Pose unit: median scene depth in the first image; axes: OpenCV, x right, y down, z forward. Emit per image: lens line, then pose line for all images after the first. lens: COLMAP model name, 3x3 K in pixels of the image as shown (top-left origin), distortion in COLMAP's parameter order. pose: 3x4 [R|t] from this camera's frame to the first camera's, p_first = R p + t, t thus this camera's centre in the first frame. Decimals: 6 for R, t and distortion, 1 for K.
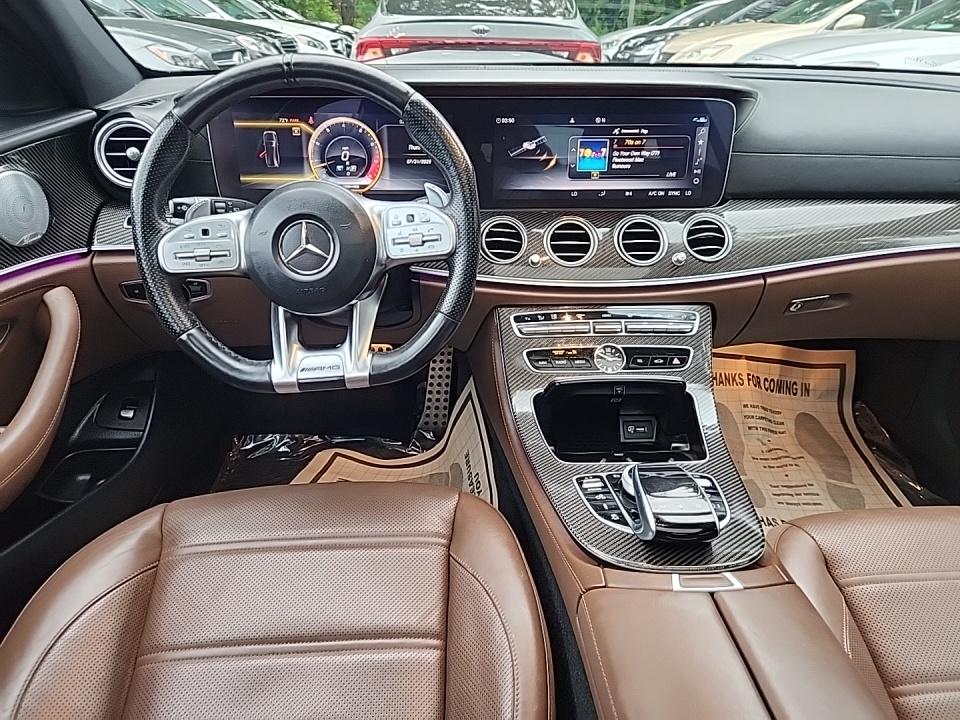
lens RADIAL K [[662.0, 0, 480.0], [0, 662.0, 360.0], [0, 0, 1]] dist [0.069128, -0.065299]
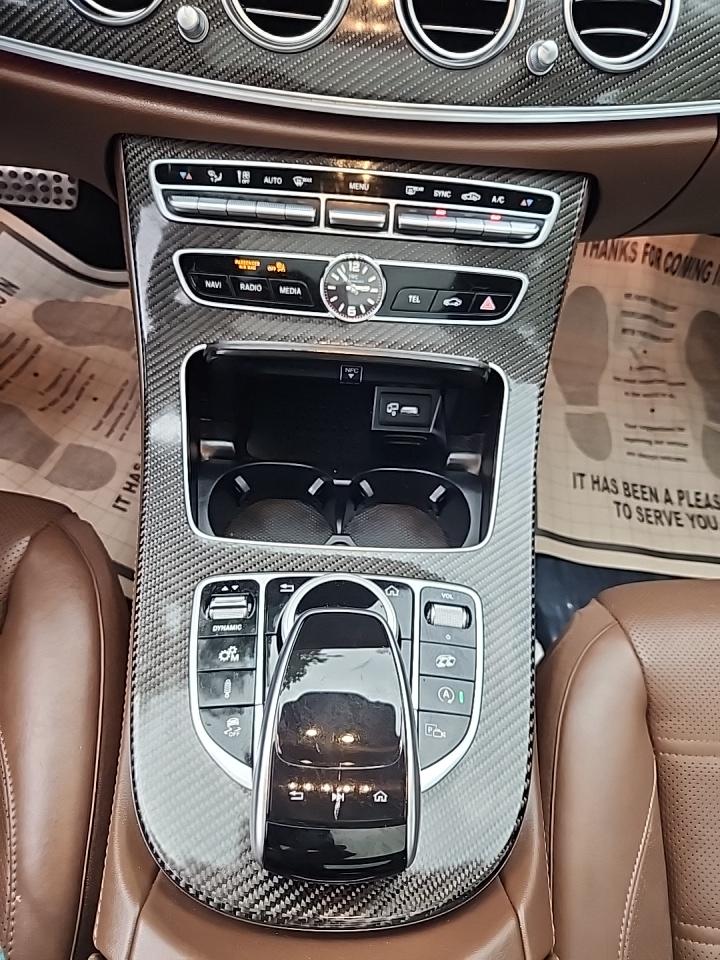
lens RADIAL K [[662.0, 0, 360.0], [0, 662.0, 480.0], [0, 0, 1]] dist [0.069128, -0.065299]
pose [[0.995588, 0.087658, 0.033484, 0.190565], [-0.093038, 0.875728, 0.473756, -0.106762], [0.012206, -0.474781, 0.880019, 0.490931]]
